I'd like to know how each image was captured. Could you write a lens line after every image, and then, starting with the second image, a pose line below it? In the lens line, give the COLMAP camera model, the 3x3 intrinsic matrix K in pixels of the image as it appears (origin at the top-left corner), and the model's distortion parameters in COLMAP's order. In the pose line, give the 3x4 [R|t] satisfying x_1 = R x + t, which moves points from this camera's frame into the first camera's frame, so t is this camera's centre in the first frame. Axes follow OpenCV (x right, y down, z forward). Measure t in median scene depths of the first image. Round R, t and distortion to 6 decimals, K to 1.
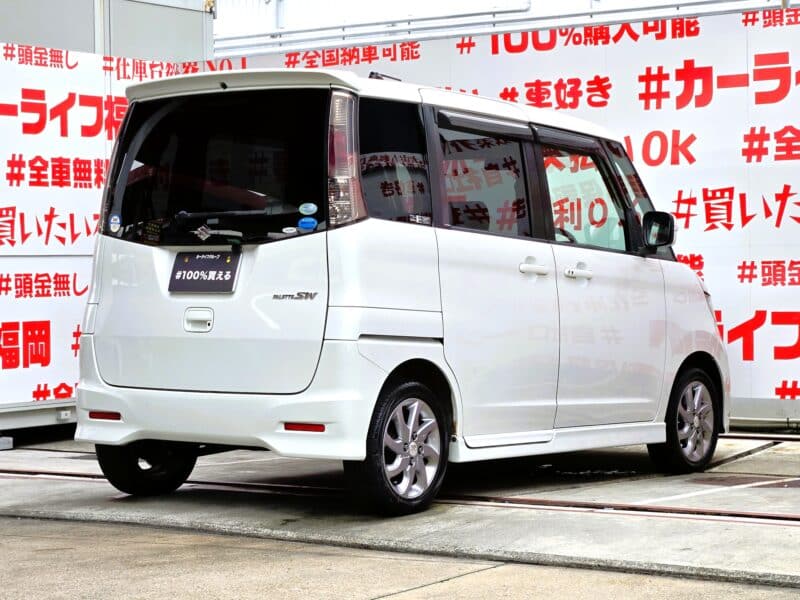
lens RADIAL K [[1994.4, 0, 400.0], [0, 1994.4, 300.0], [0, 0, 1]] dist [-0.297706, 5.251014]
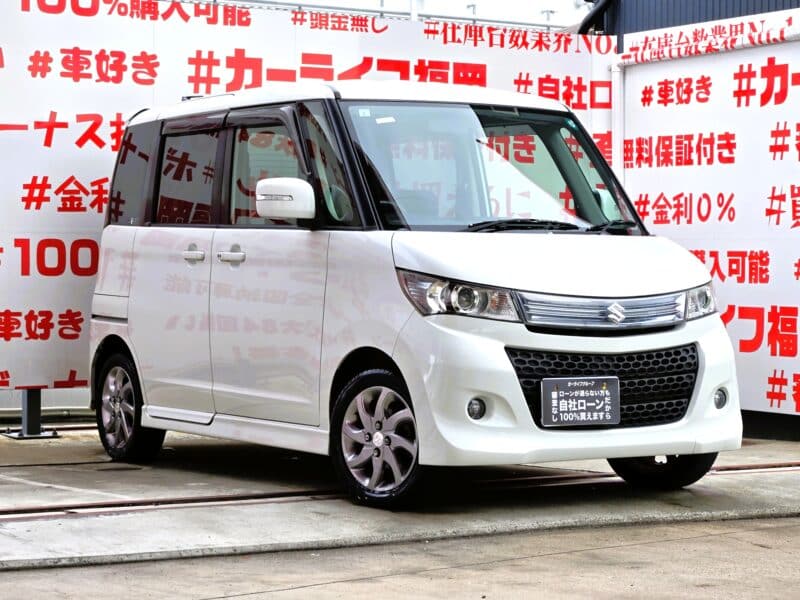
lens RADIAL K [[1973.9, 0, 400.0], [0, 1973.9, 300.0], [0, 0, 1]] dist [-0.246079, 3.698656]
pose [[0.432076, -0.004102, 0.901828, -0.721154], [0.001774, 0.999992, 0.003699, 0.003123], [-0.901835, 0.000002, 0.432080, 0.496324]]
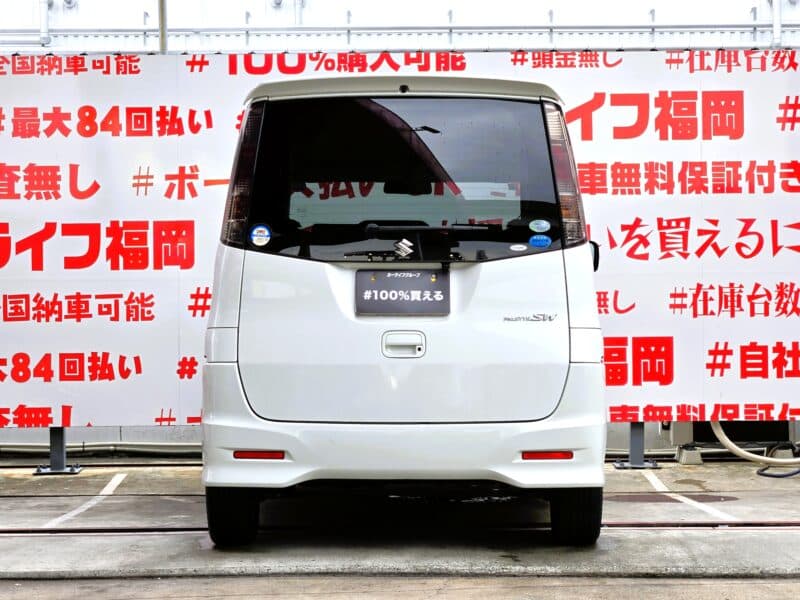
lens RADIAL K [[1994.4, 0, 400.0], [0, 1994.4, 300.0], [0, 0, 1]] dist [-0.297706, 5.251014]
pose [[0.829050, 0.005989, 0.559142, -0.446450], [0.008133, 0.999708, -0.022768, 0.007629], [-0.559115, 0.023424, 0.828759, 0.175499]]
